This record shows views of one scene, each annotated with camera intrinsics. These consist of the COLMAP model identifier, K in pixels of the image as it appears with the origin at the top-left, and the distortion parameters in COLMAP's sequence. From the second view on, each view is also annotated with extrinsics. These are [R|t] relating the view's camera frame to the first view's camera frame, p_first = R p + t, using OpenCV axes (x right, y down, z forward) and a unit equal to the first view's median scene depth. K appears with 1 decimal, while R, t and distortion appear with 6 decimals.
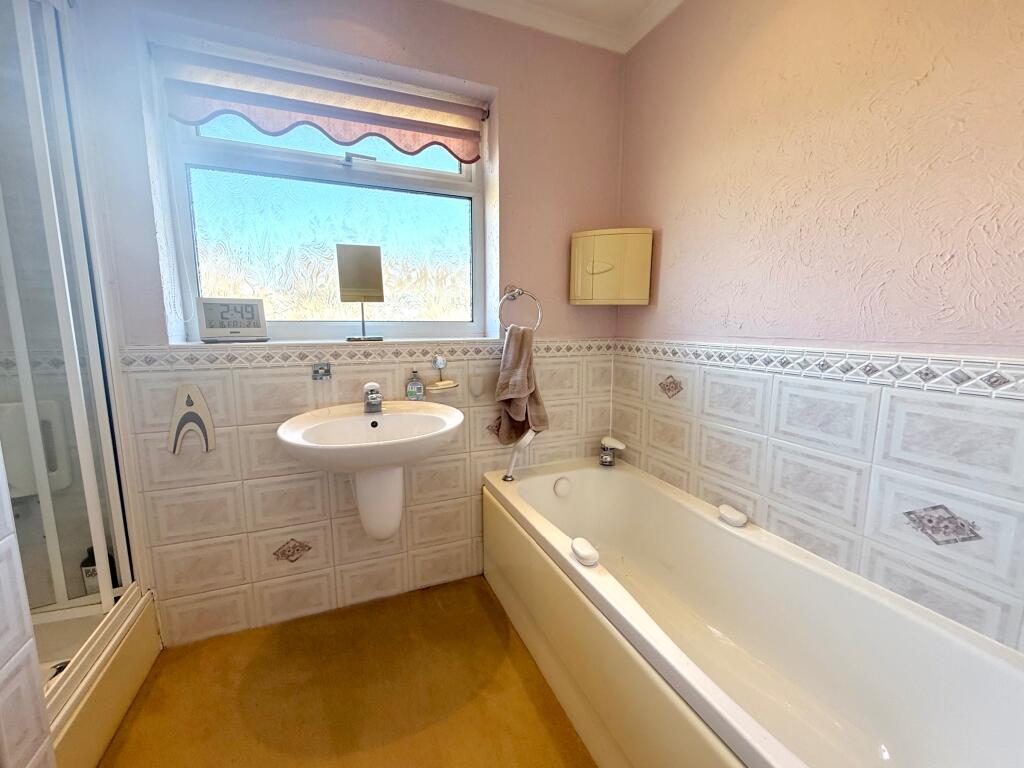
lens RADIAL K [[407.1, 0, 508.7], [0, 407.1, 382.3], [0, 0, 1]] dist [-0.006689, -0.000745]
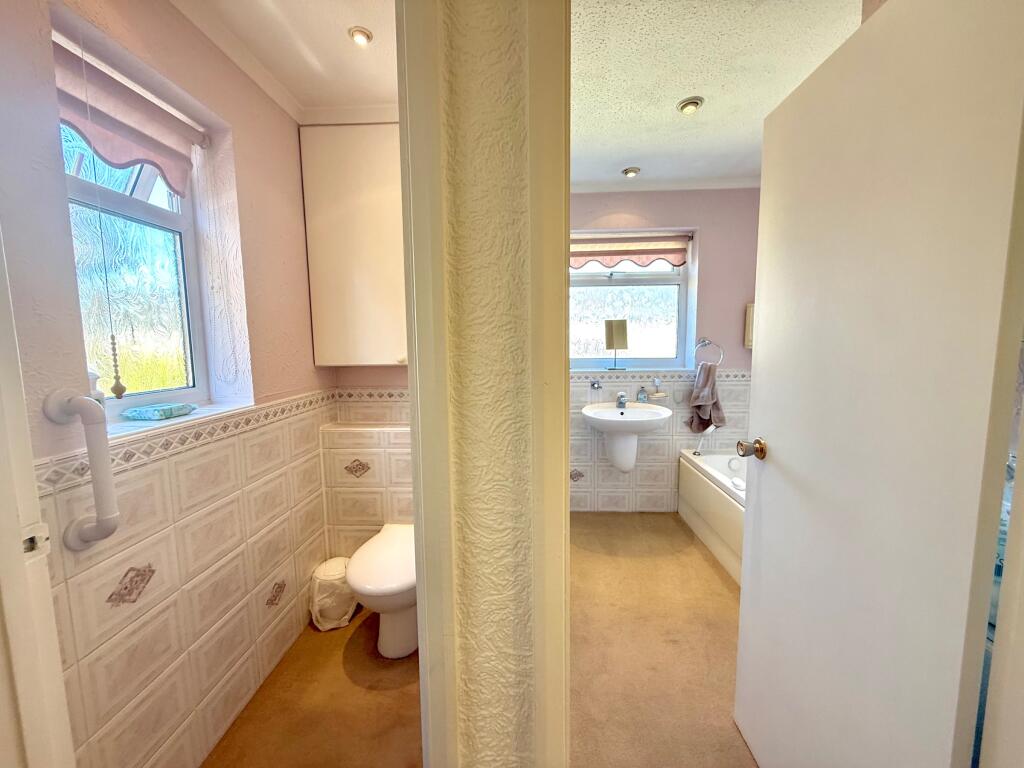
lens RADIAL K [[407.1, 0, 509.5], [0, 407.1, 383.4], [0, 0, 1]] dist [-0.006689, -0.000745]
pose [[0.903881, 0.035203, -0.426333, 0.004904], [-0.048905, 0.998578, -0.021231, 0.024342], [0.424979, 0.040040, 0.904317, -0.867717]]
